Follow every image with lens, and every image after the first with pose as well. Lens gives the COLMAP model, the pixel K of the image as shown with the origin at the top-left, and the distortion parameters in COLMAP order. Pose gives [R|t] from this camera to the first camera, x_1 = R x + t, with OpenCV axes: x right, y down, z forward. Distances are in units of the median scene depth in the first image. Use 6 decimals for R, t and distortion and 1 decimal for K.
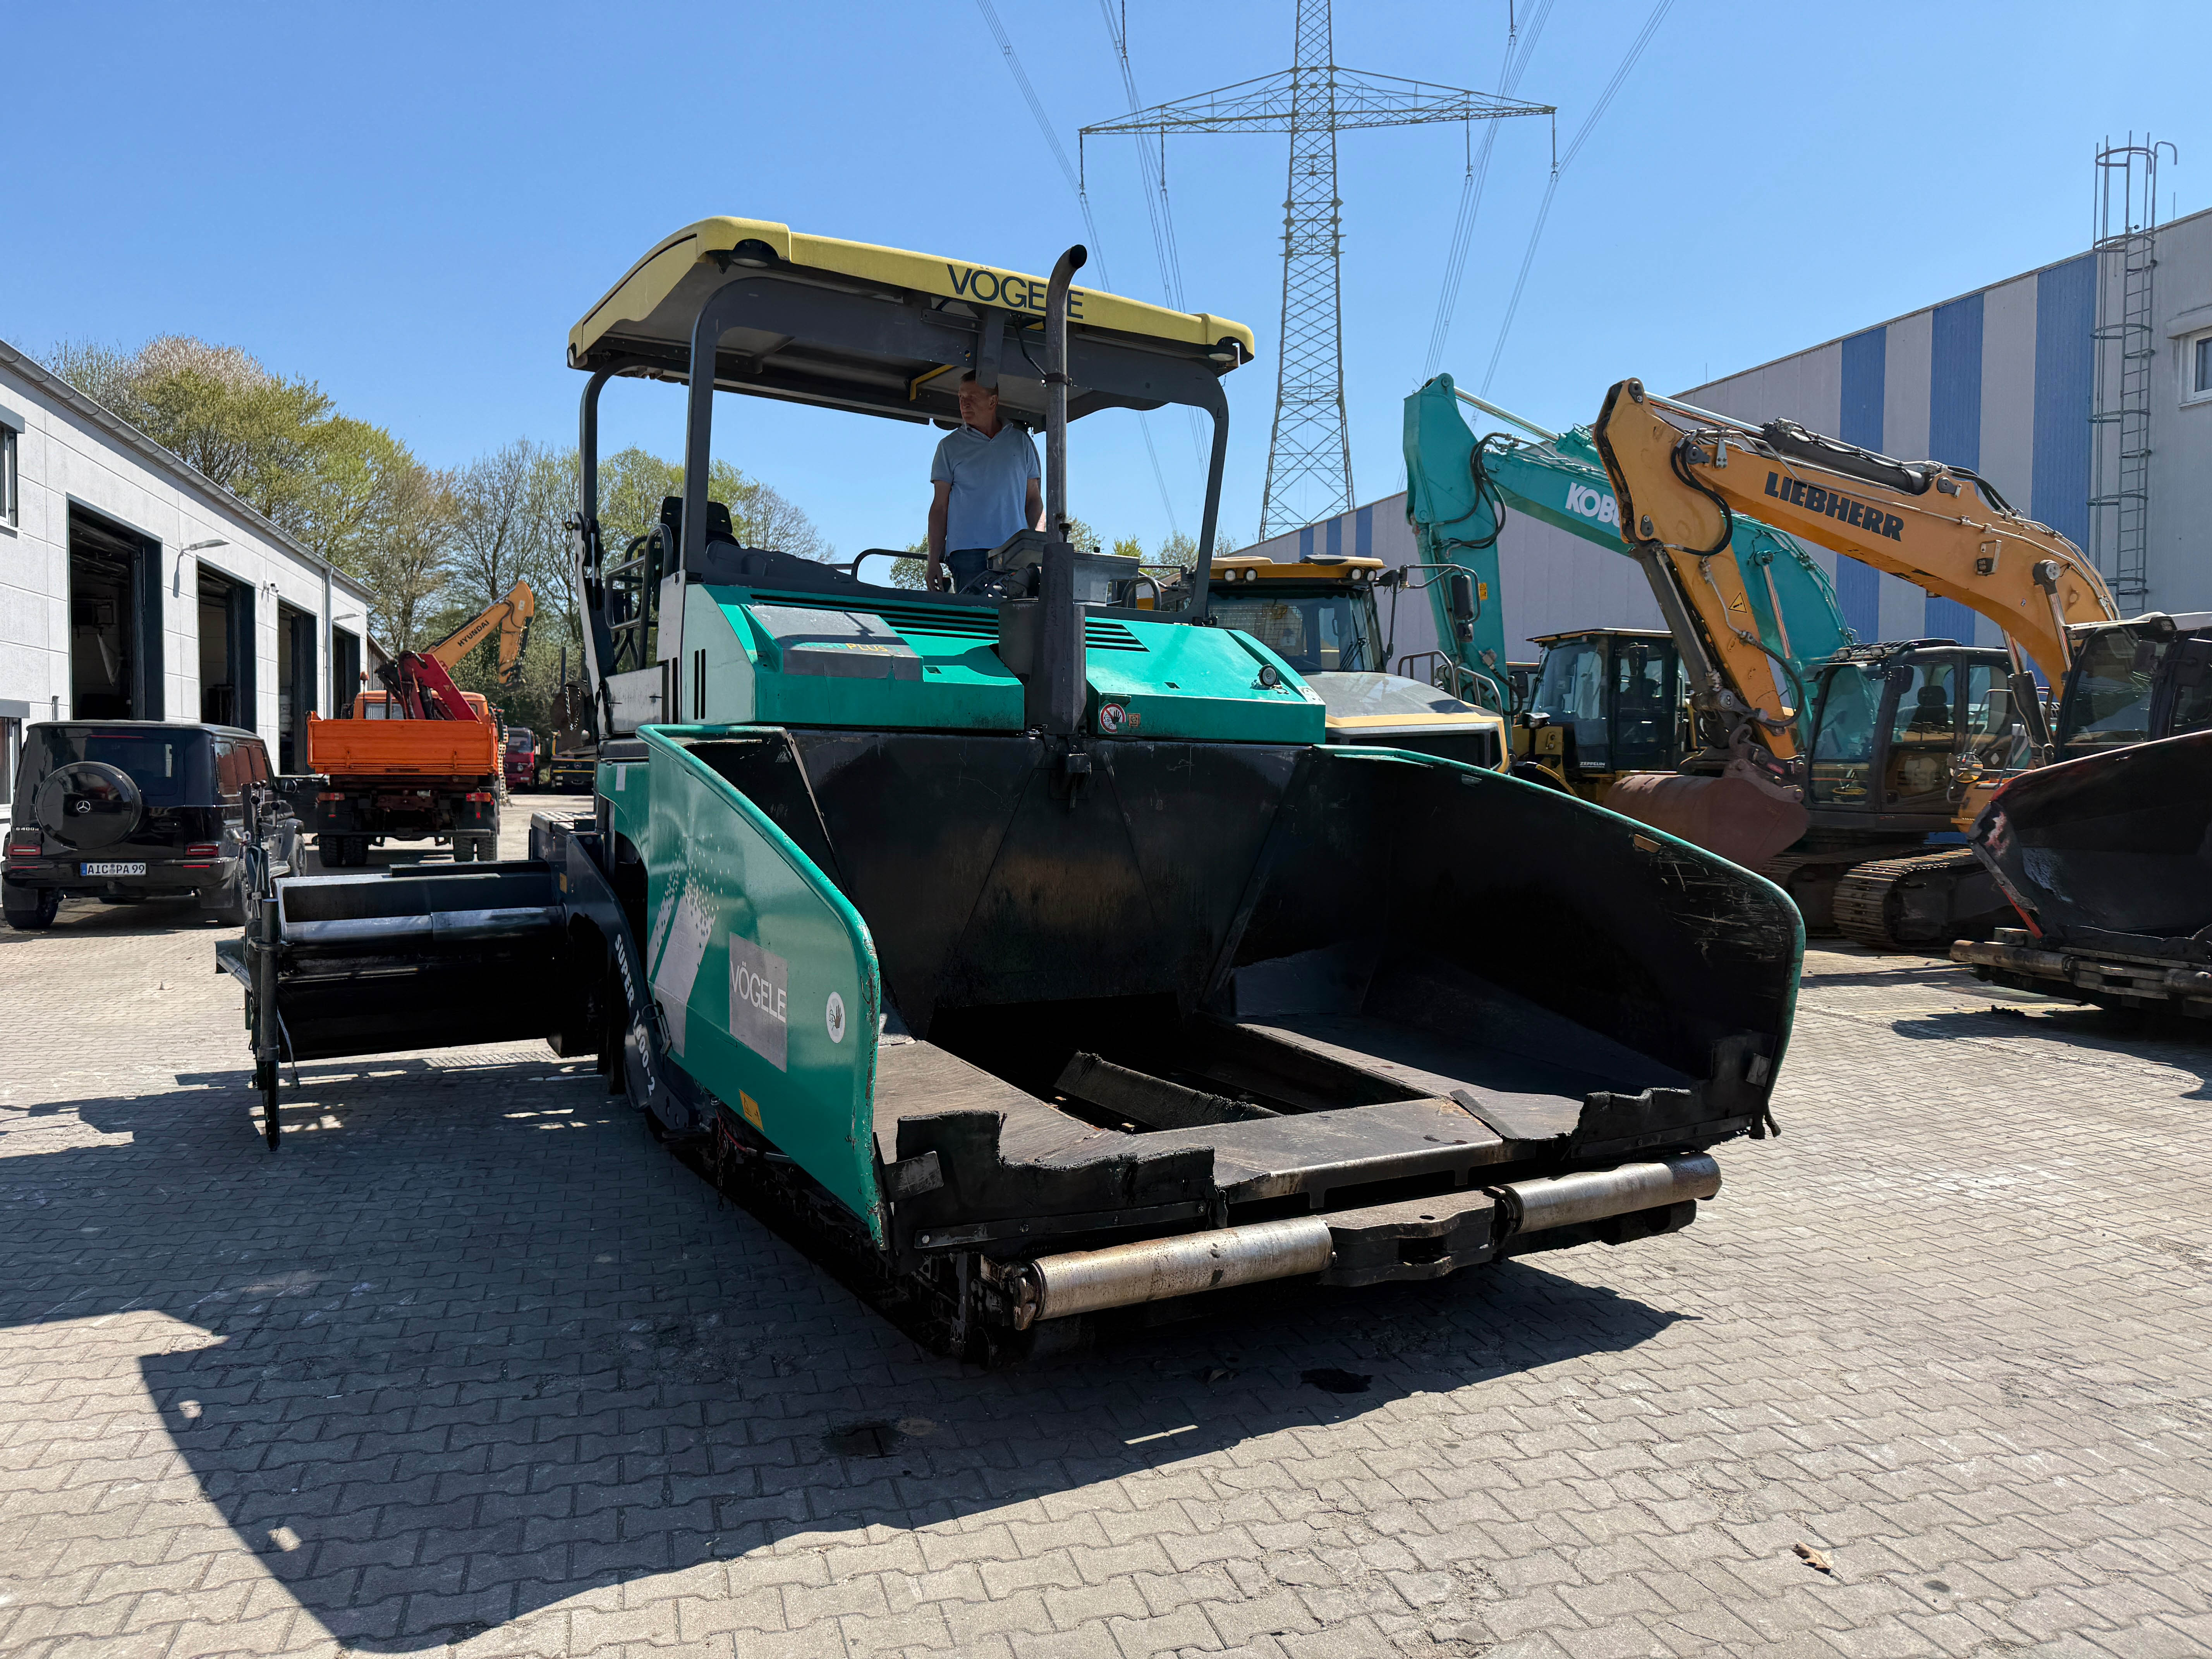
lens RADIAL K [[1551.9, 0, 1106.9], [0, 1551.9, 831.7], [0, 0, 1]] dist [0.042663, -0.046612]
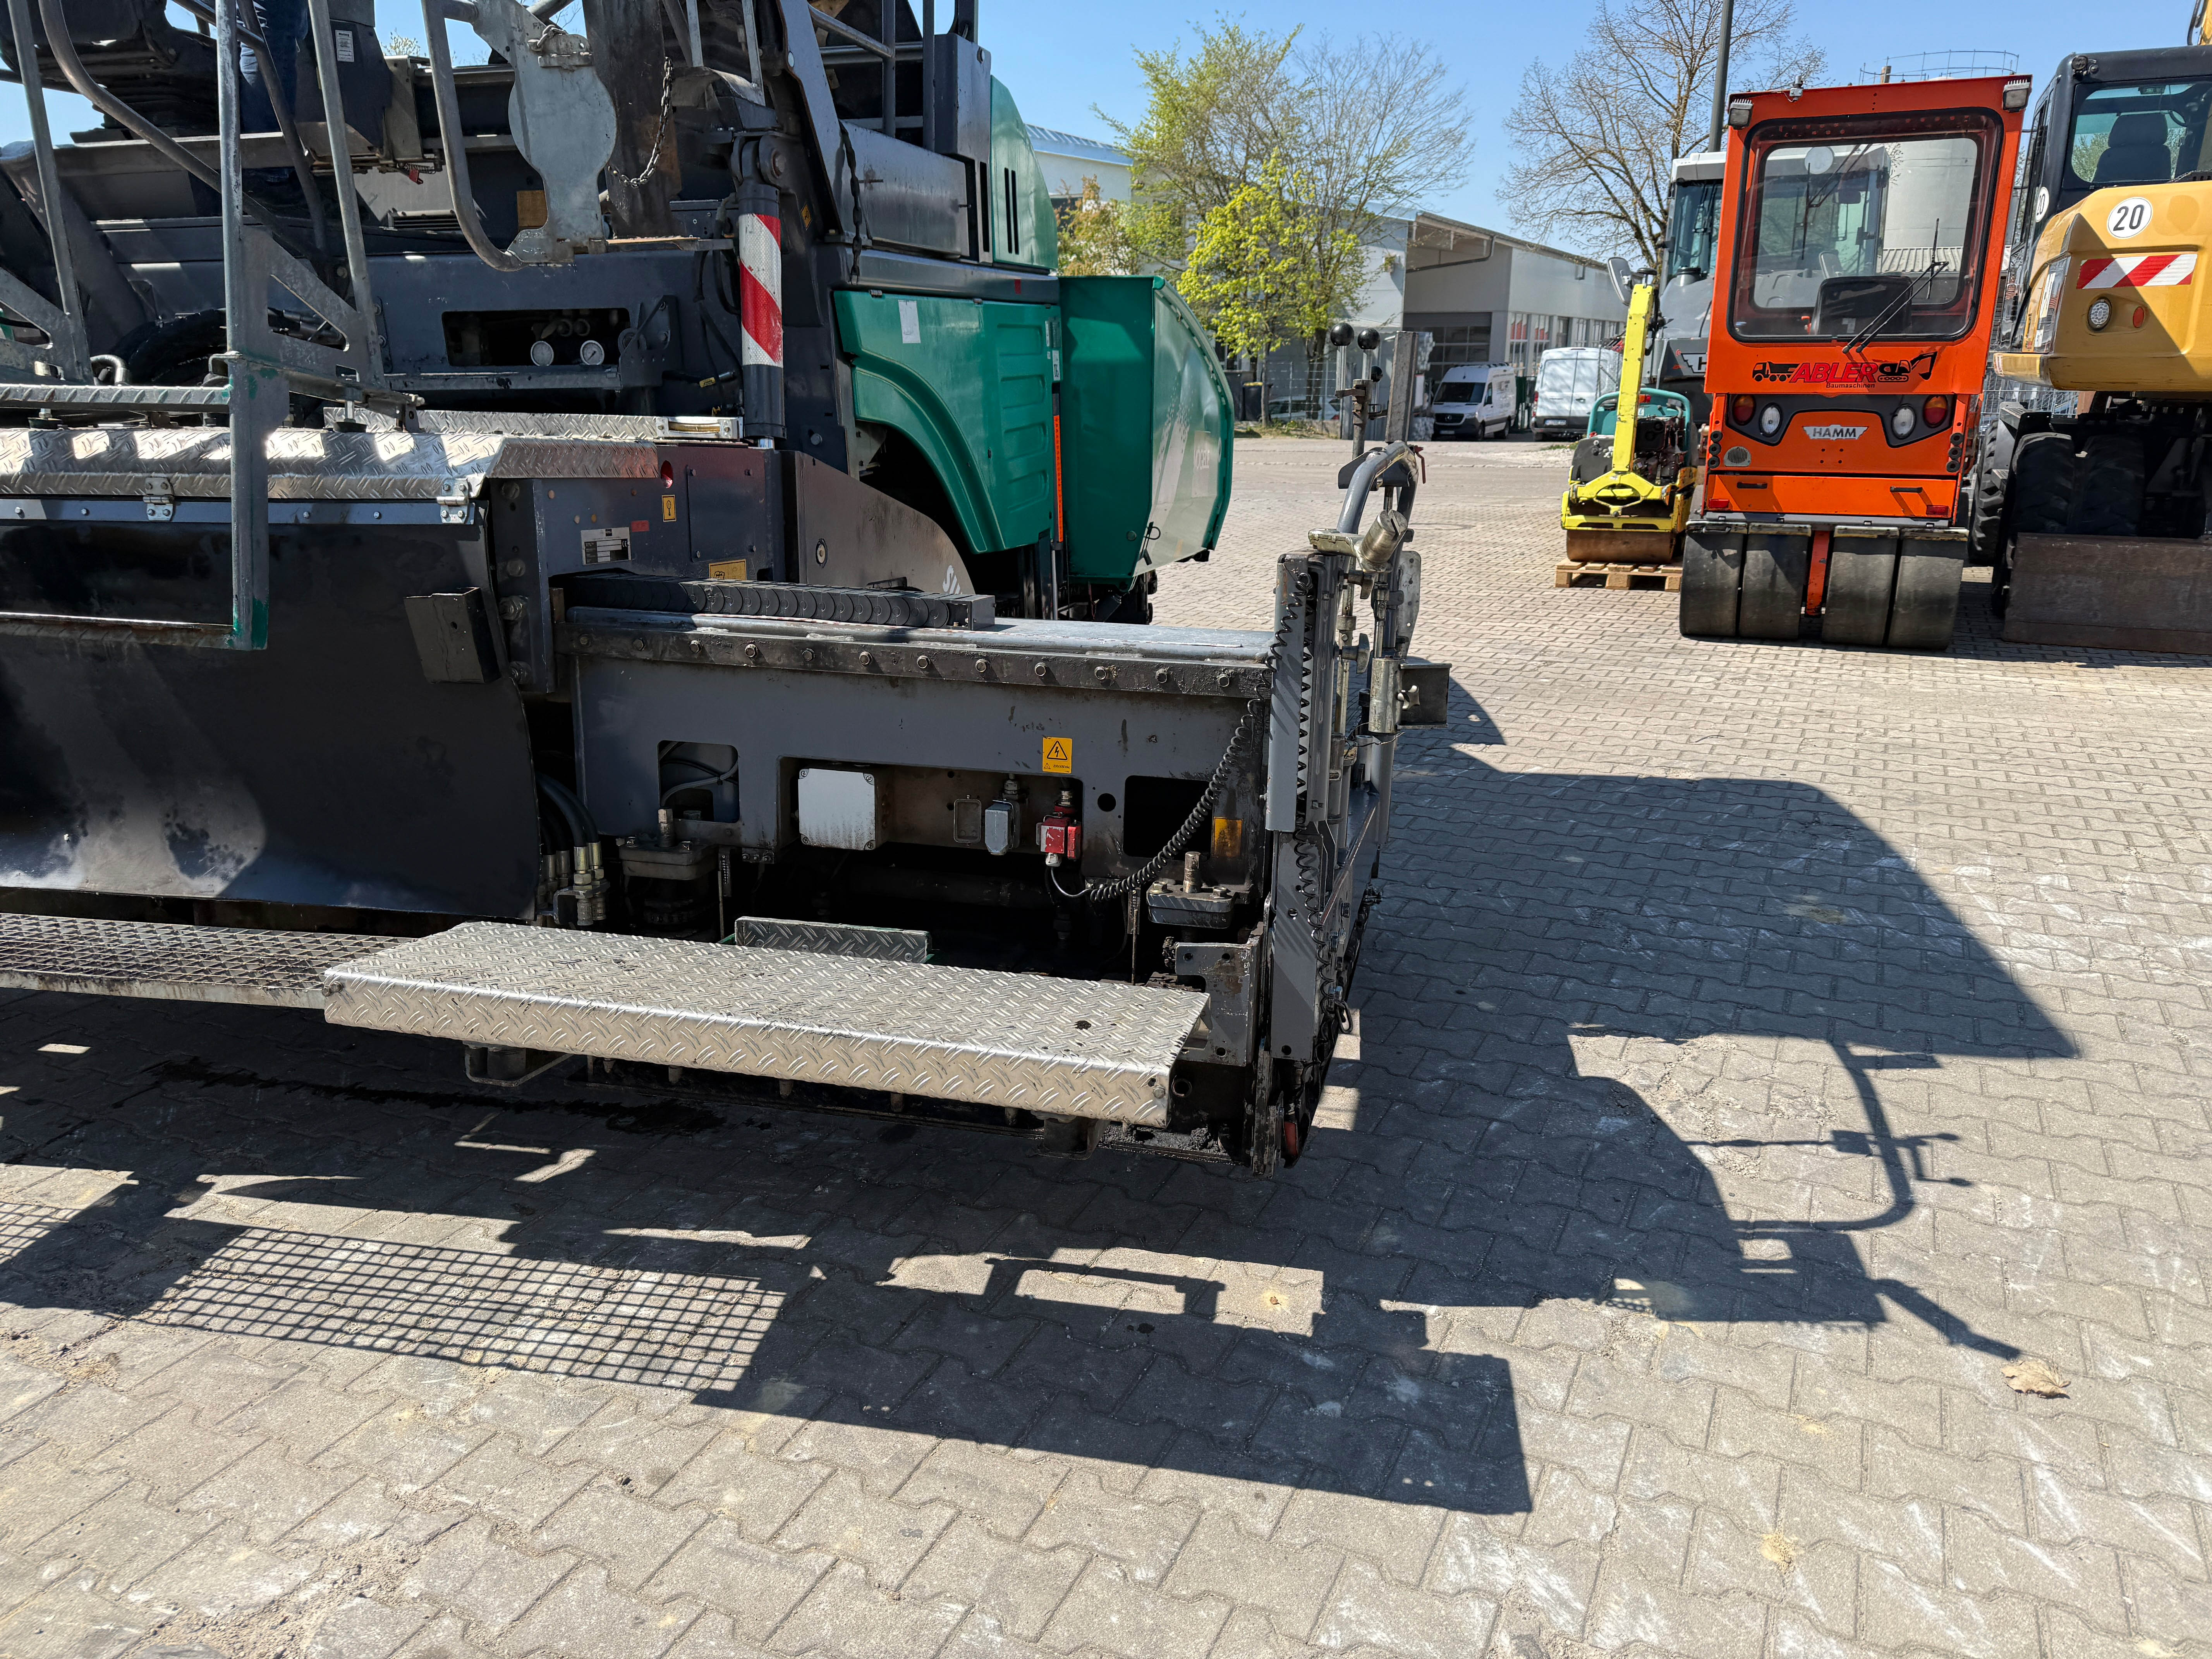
lens RADIAL K [[1551.9, 0, 1127.9], [0, 1551.9, 845.7], [0, 0, 1]] dist [0.042663, -0.046612]
pose [[-0.737204, -0.212052, 0.641533, -0.246167], [0.022520, 0.941237, 0.336994, -0.013566], [-0.675295, 0.262881, -0.689108, 0.426024]]
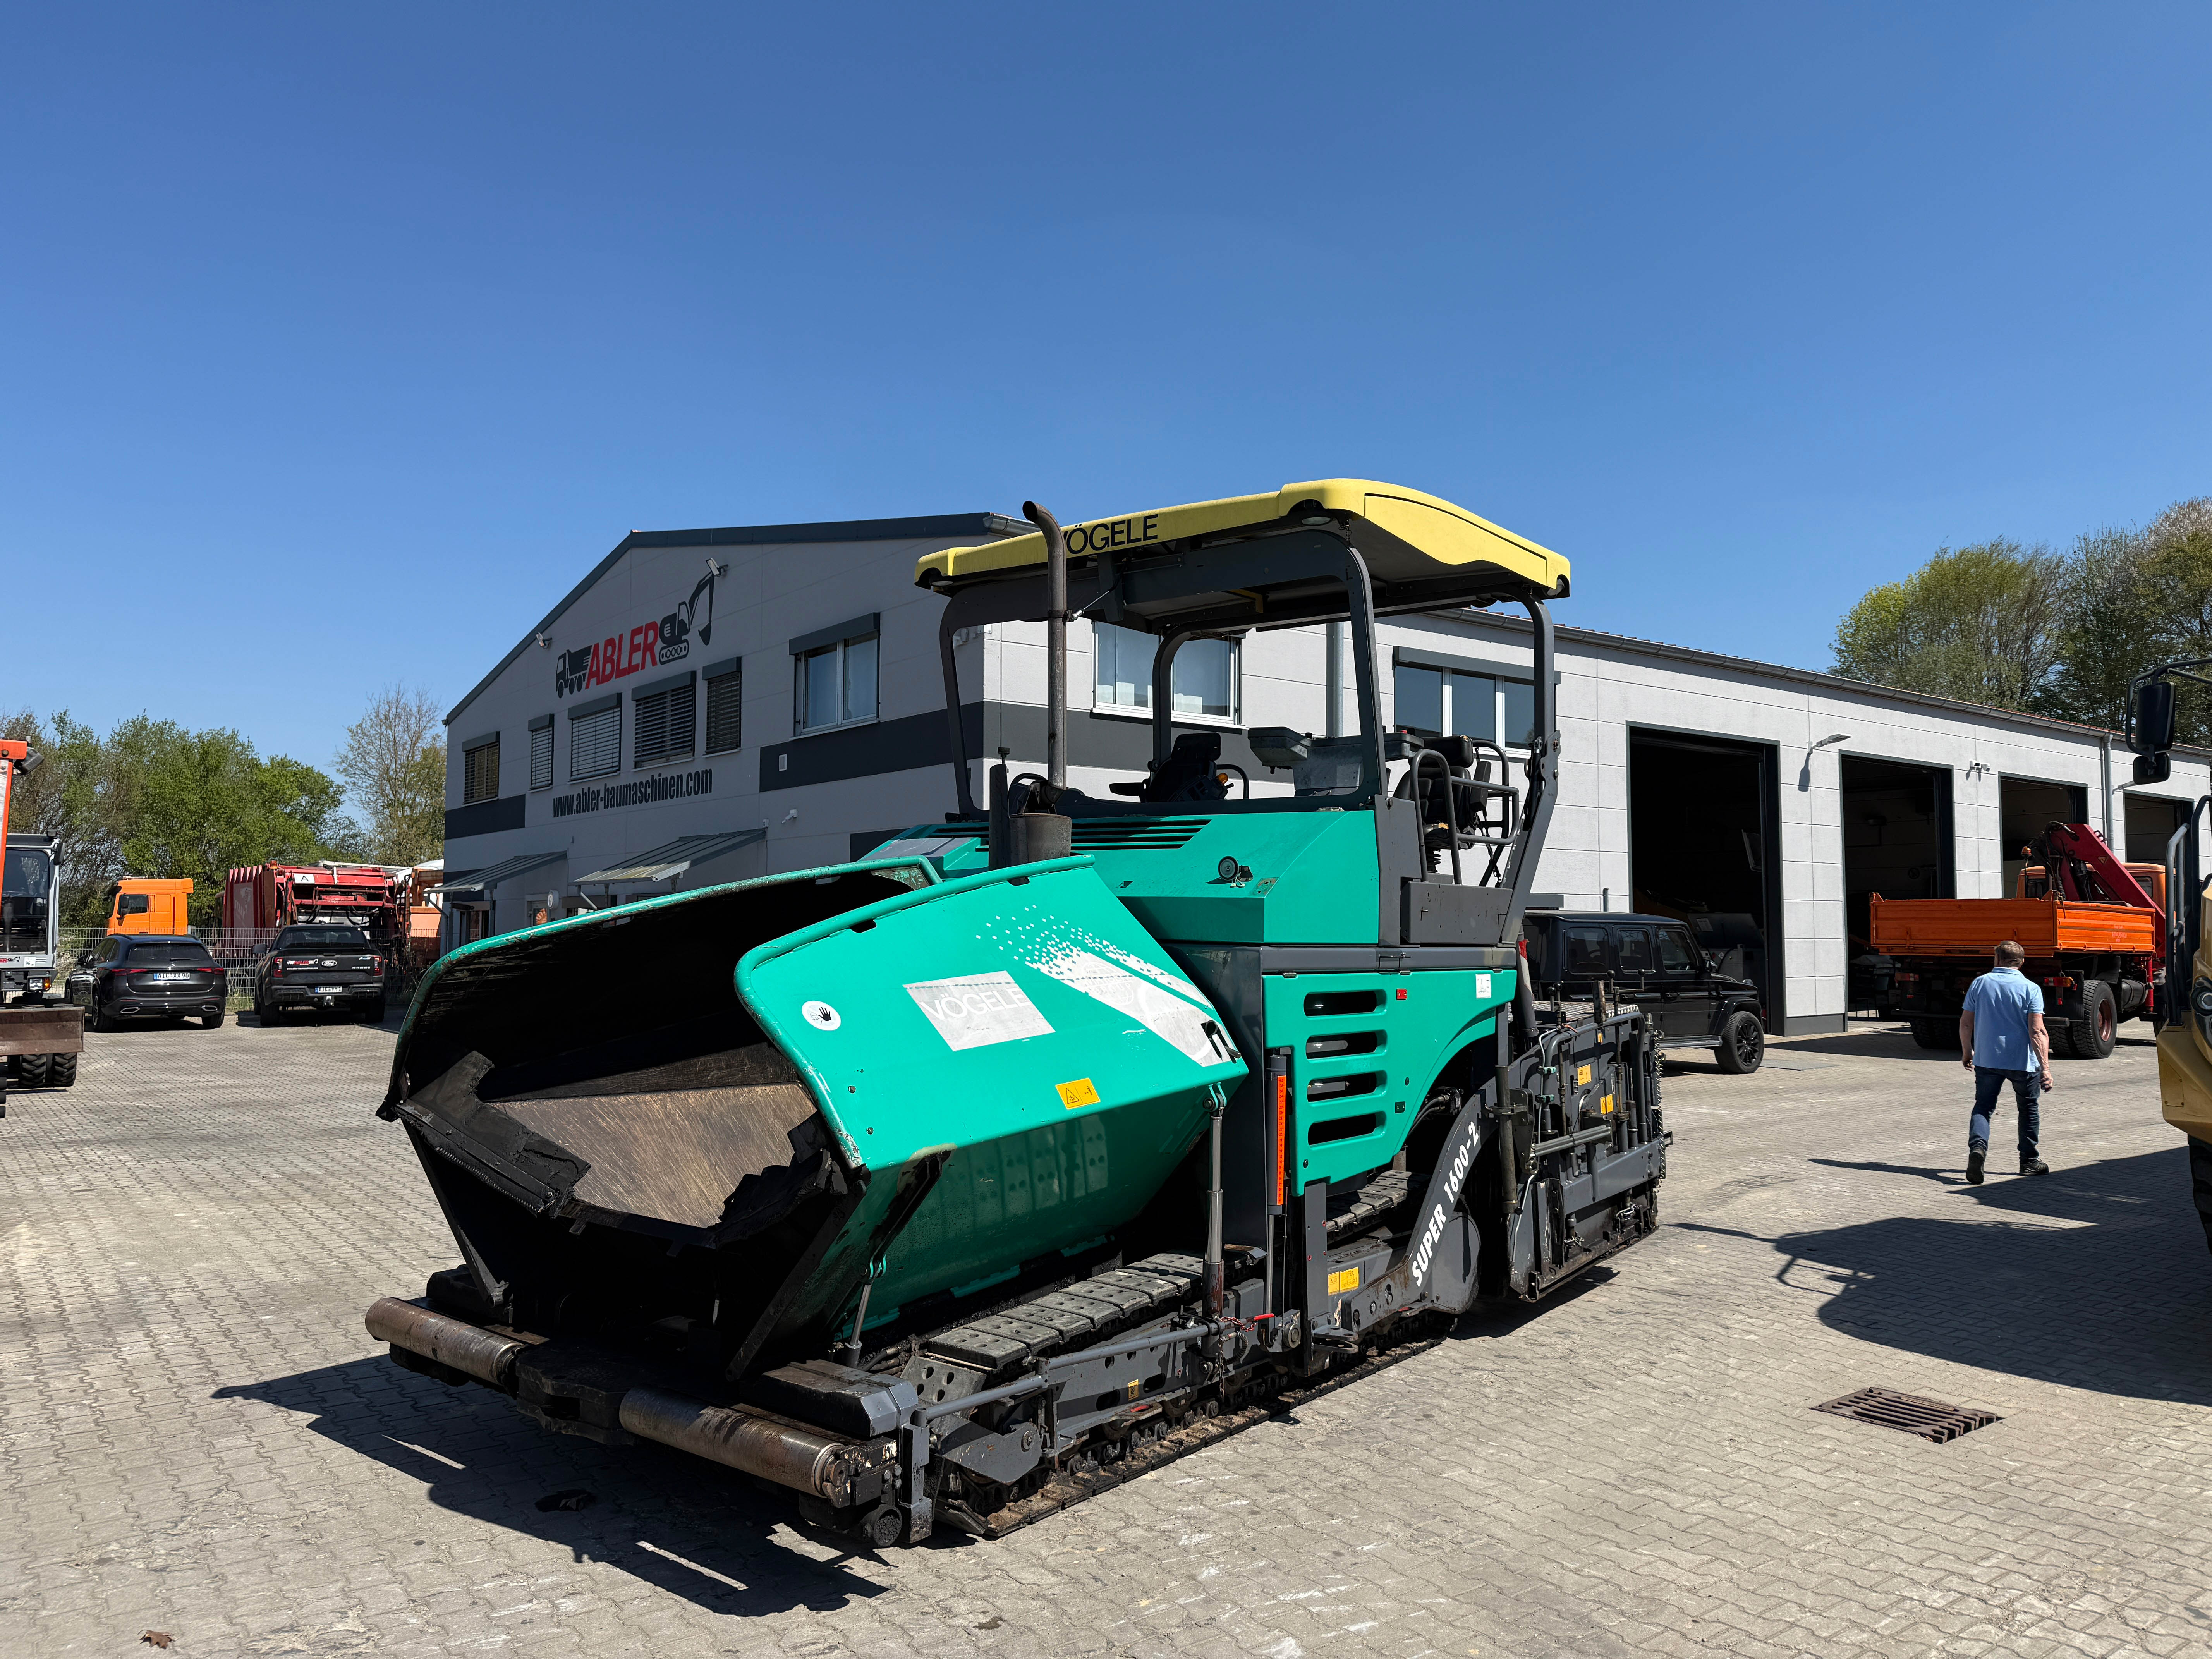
lens RADIAL K [[1551.9, 0, 1126.2], [0, 1551.9, 818.7], [0, 0, 1]] dist [0.042663, -0.046612]
pose [[0.349951, -0.070594, -0.934104, 0.270270], [-0.040058, 0.995117, -0.090213, -0.012943], [0.935911, 0.068989, 0.345415, 0.180589]]
